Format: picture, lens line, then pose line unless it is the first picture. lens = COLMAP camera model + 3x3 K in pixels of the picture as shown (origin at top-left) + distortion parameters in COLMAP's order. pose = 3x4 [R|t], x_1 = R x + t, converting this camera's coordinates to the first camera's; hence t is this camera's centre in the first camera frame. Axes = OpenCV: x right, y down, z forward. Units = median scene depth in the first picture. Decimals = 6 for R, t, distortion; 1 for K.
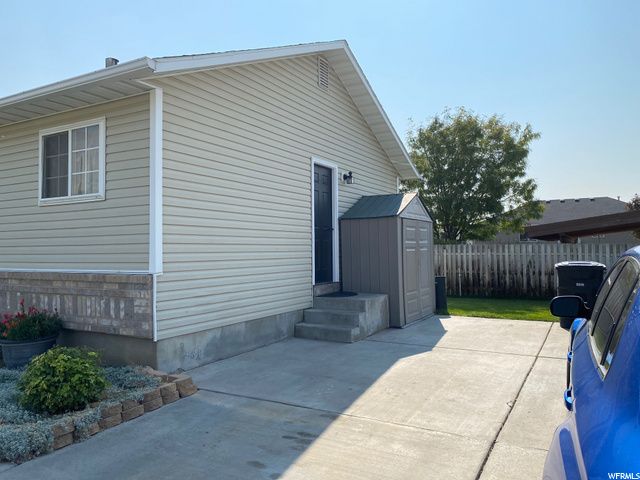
lens RADIAL K [[488.0, 0, 318.5], [0, 488.0, 236.7], [0, 0, 1]] dist [0.048932, -0.032377]
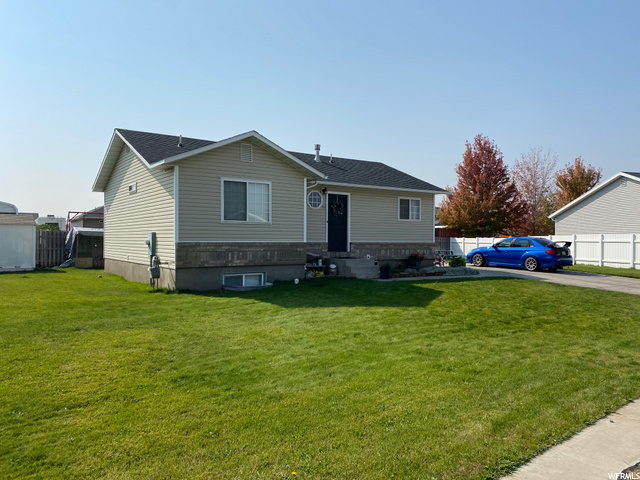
lens RADIAL K [[488.0, 0, 325.3], [0, 488.0, 243.5], [0, 0, 1]] dist [0.048932, -0.032377]
pose [[0.419732, 0.011214, 0.907579, -3.783584], [-0.024370, 0.999702, -0.001082, 0.097980], [-0.907321, -0.021664, 0.419880, 0.136952]]
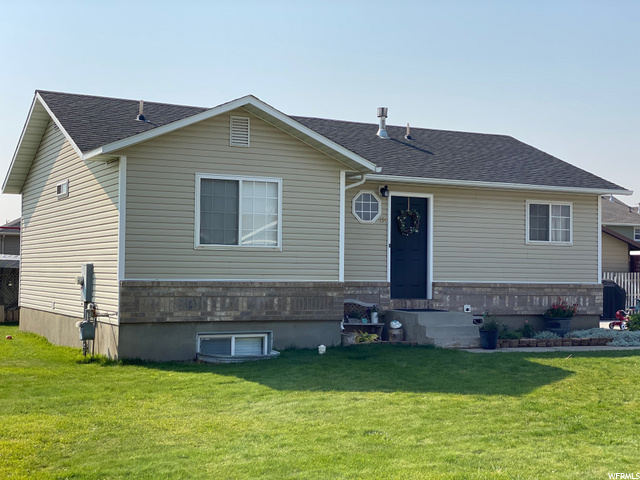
lens RADIAL K [[959.8, 0, 319.1], [0, 959.8, 238.5], [0, 0, 1]] dist [0.122622, 0.000000]
pose [[0.547350, 0.052480, 0.835257, -3.979364], [-0.031949, 0.998615, -0.041807, 0.083758], [-0.836294, -0.003803, 0.548269, -0.231303]]
